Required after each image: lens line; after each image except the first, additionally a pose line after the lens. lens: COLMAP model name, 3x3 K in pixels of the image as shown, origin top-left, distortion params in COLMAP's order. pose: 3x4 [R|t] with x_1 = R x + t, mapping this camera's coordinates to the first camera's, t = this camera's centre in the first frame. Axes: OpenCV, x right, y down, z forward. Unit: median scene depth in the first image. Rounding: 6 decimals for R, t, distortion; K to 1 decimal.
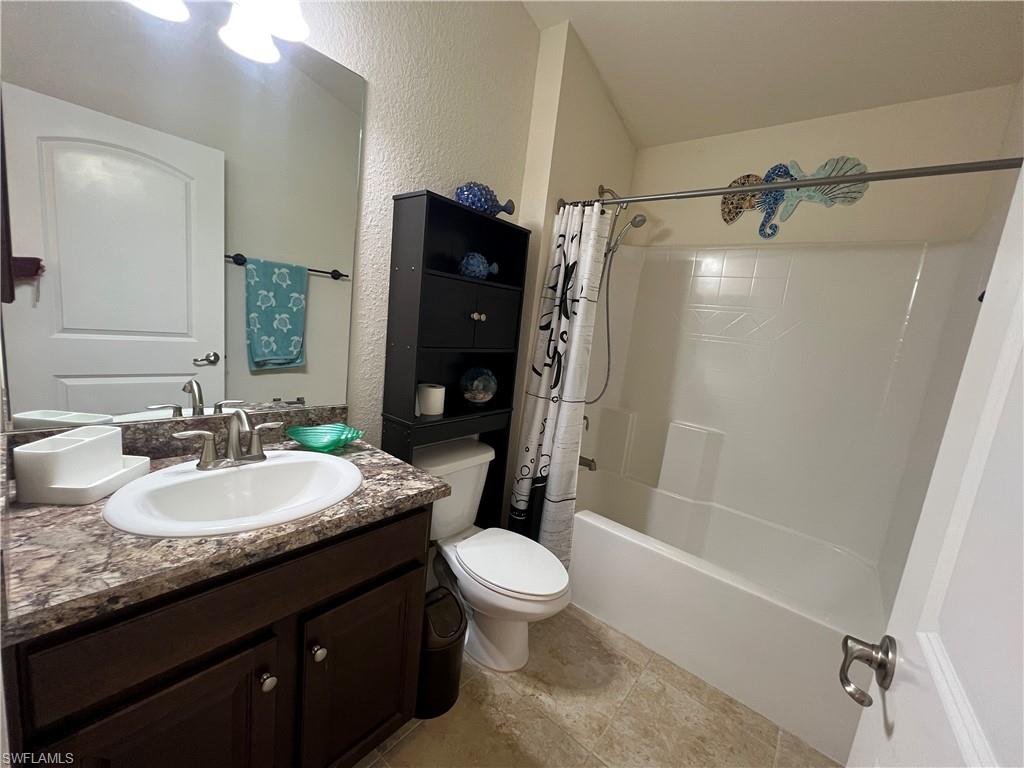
lens RADIAL K [[410.7, 0, 515.3], [0, 410.7, 386.4], [0, 0, 1]] dist [-0.000557, 0.000317]
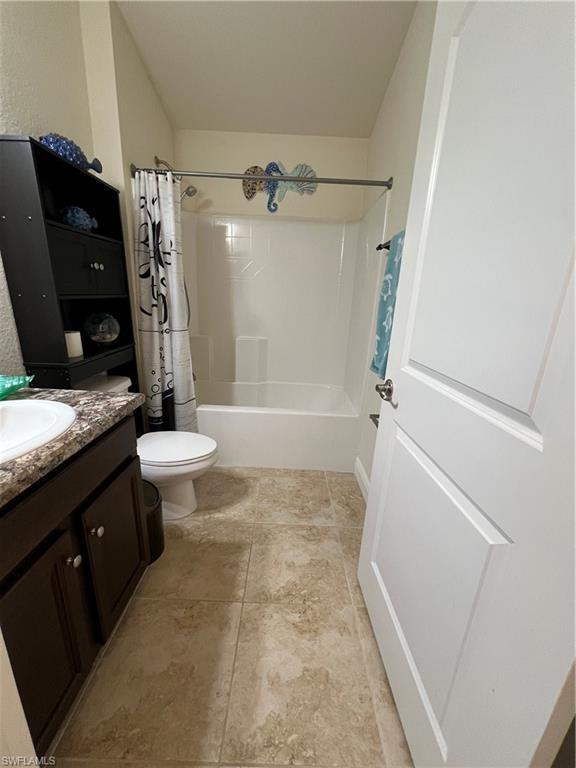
lens RADIAL K [[308.1, 0, 288.0], [0, 308.1, 384.0], [0, 0, 1]] dist [-0.000557, 0.000317]
pose [[0.775546, -0.247644, 0.580690, -0.227021], [0.142022, 0.964709, 0.221735, 0.031722], [-0.615108, -0.089495, 0.783347, -0.048146]]
